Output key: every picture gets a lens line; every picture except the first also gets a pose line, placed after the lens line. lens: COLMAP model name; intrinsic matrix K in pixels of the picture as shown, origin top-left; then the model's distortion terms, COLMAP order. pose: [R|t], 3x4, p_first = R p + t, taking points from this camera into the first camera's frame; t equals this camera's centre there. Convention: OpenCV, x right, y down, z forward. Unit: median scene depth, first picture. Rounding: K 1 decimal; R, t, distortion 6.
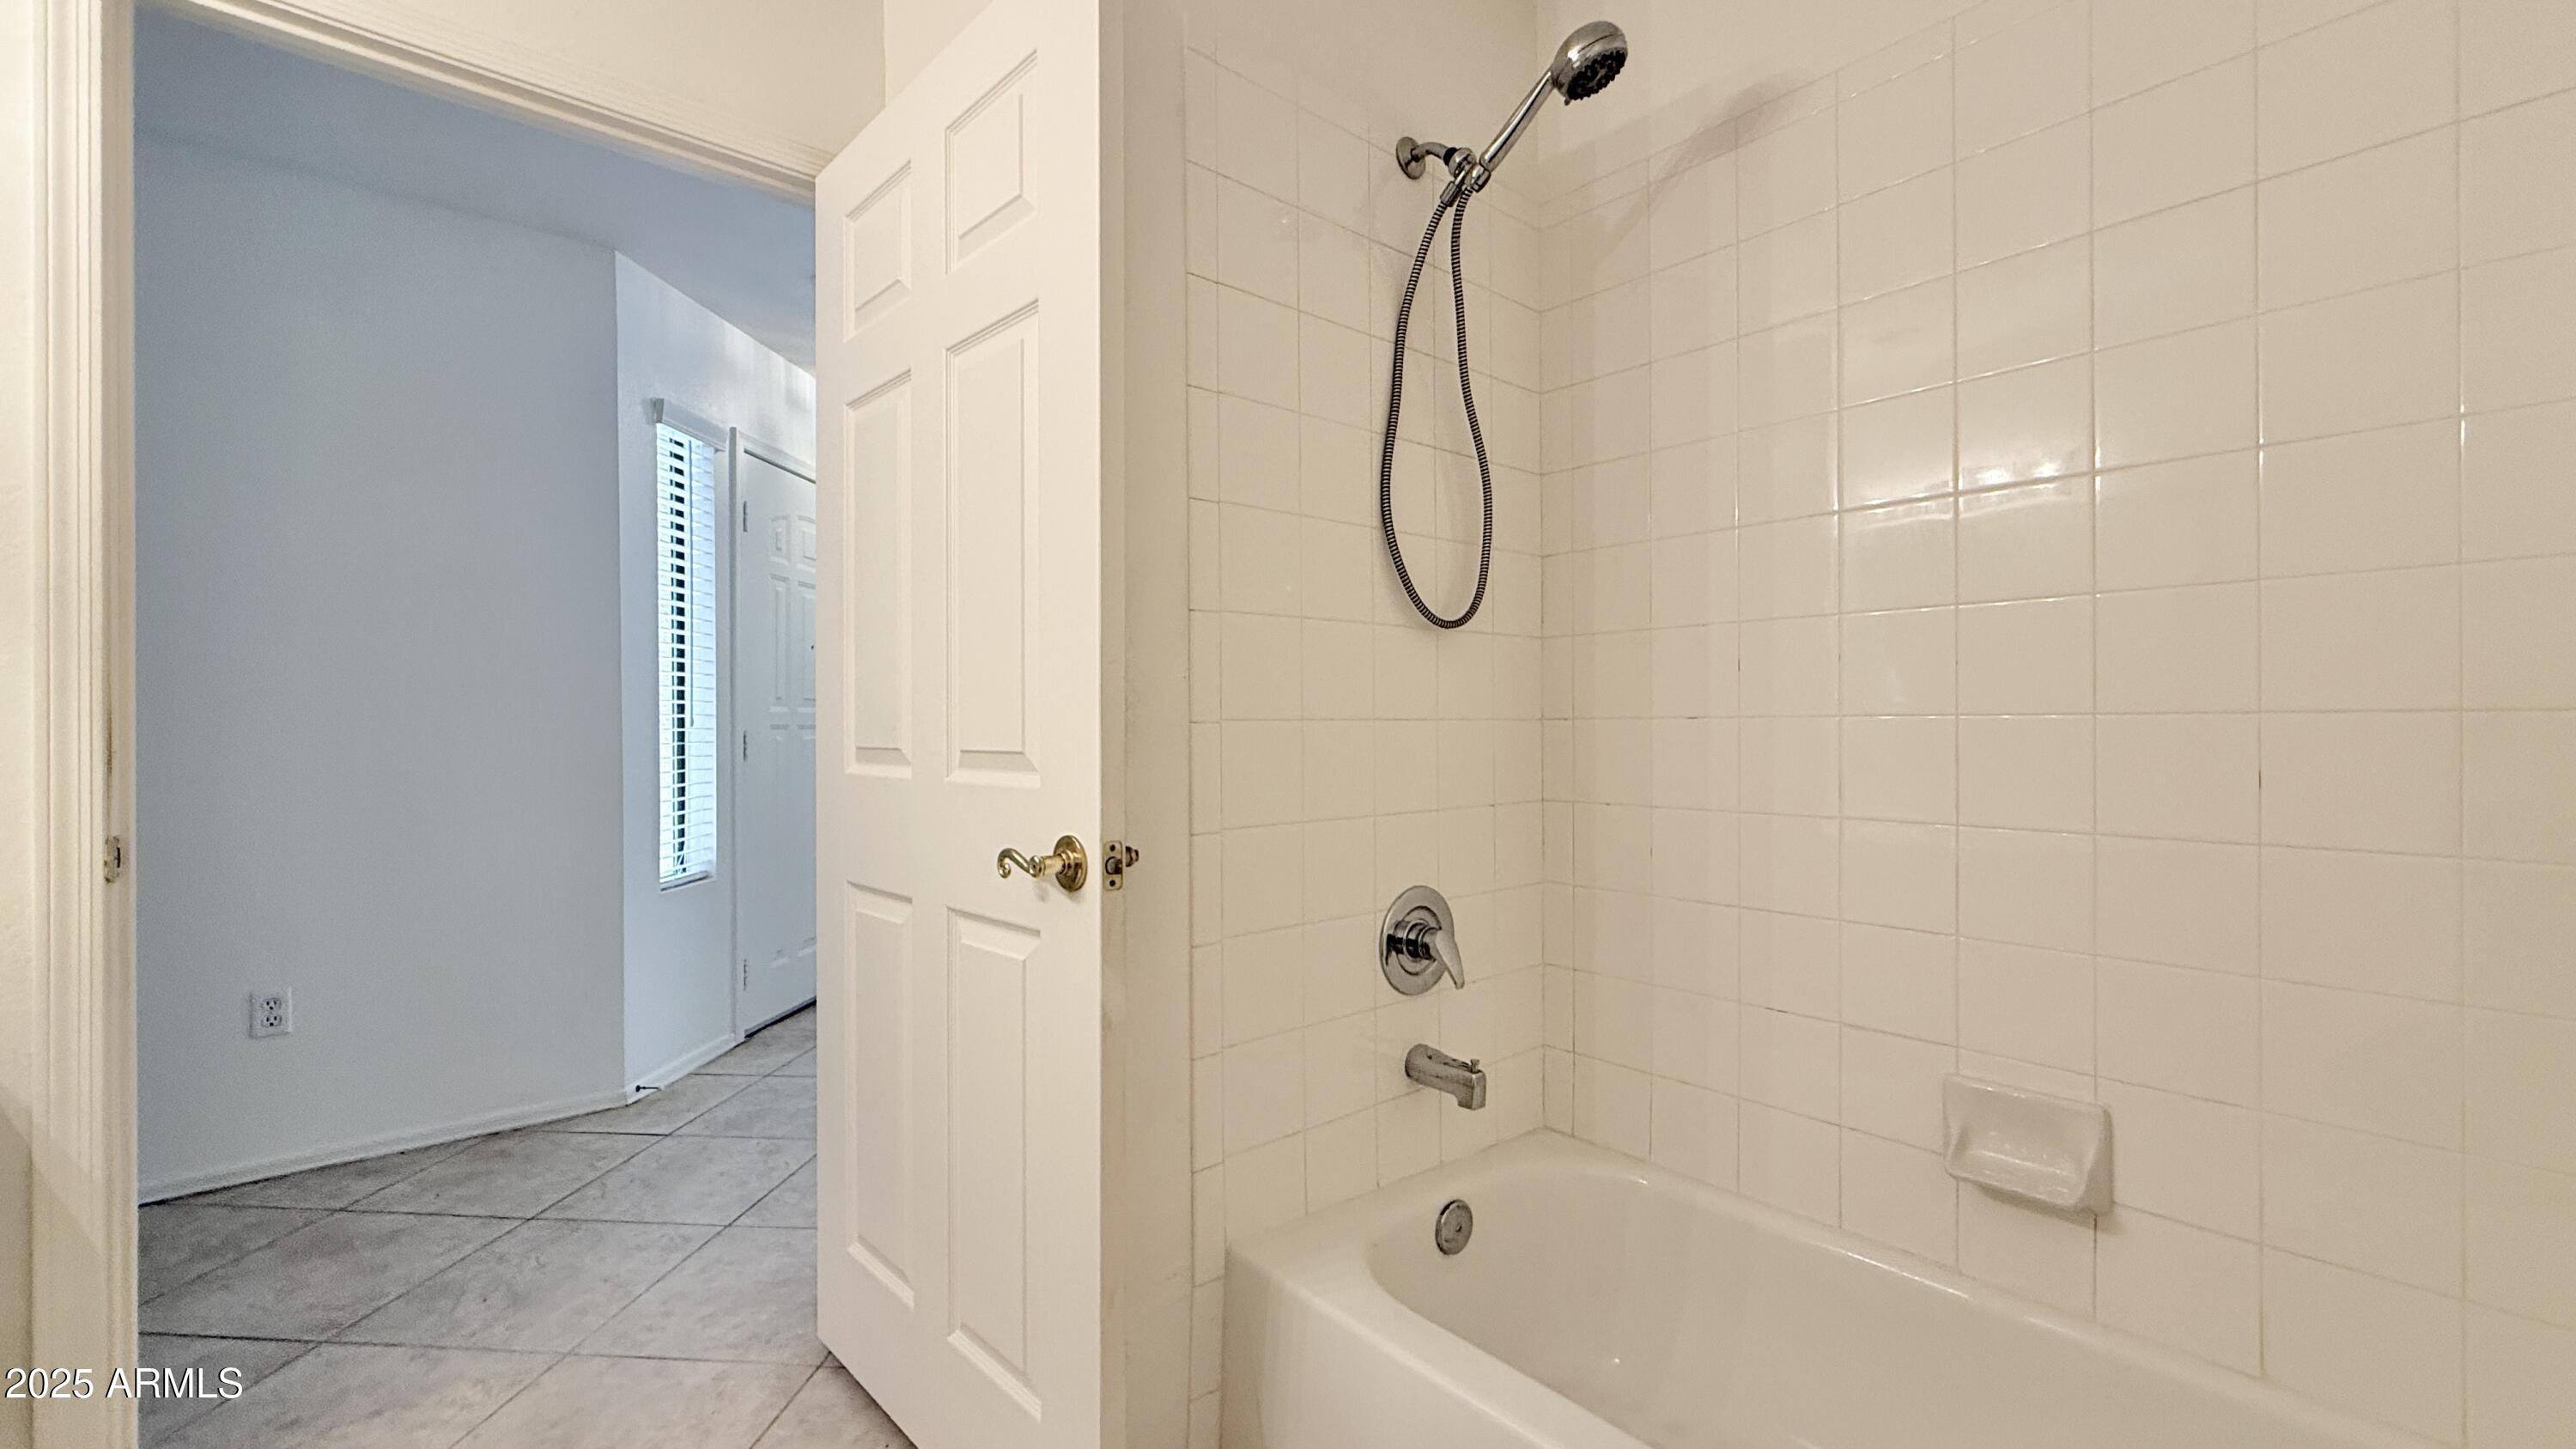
lens RADIAL K [[1022.4, 0, 1285.0], [0, 1022.4, 726.7], [0, 0, 1]] dist [-0.000346, -0.000063]
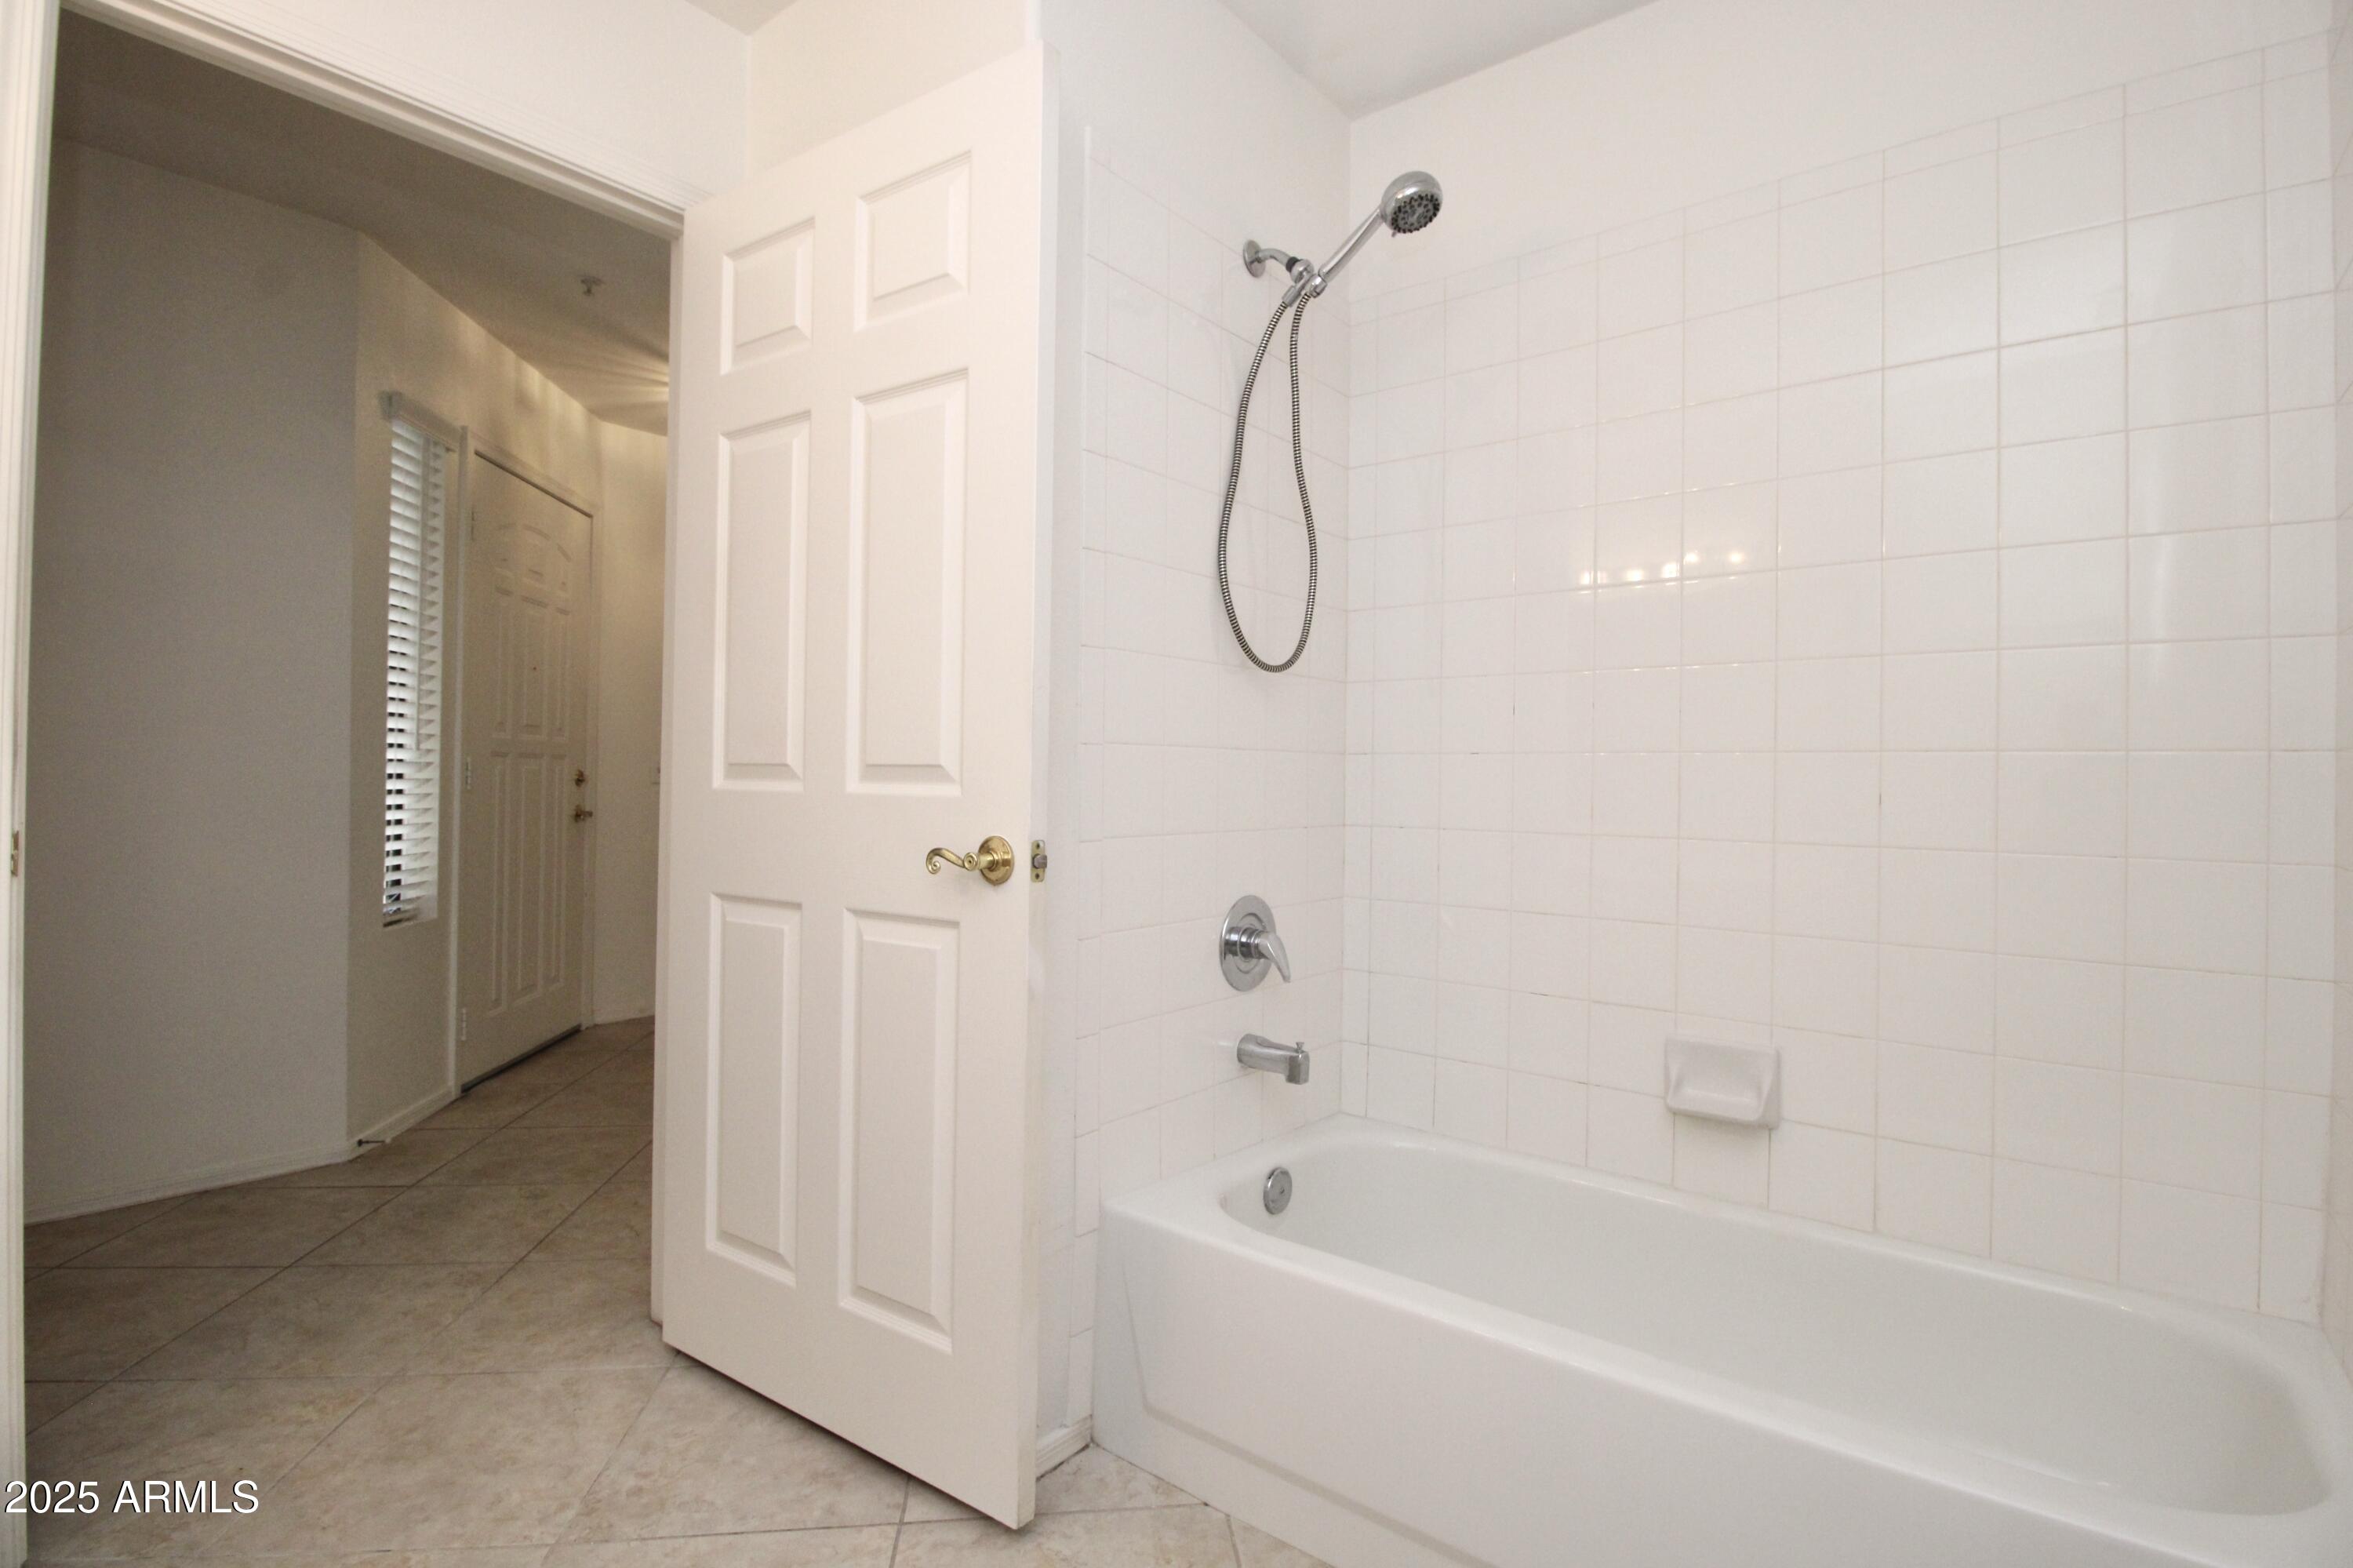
lens RADIAL K [[1115.8, 0, 1188.4], [0, 1115.8, 776.1], [0, 0, 1]] dist [0.000194, -0.013688]
pose [[0.980627, 0.018334, 0.195024, -0.183812], [-0.017585, 0.999830, -0.005575, 0.031295], [-0.195093, 0.002037, 0.980783, -0.210719]]
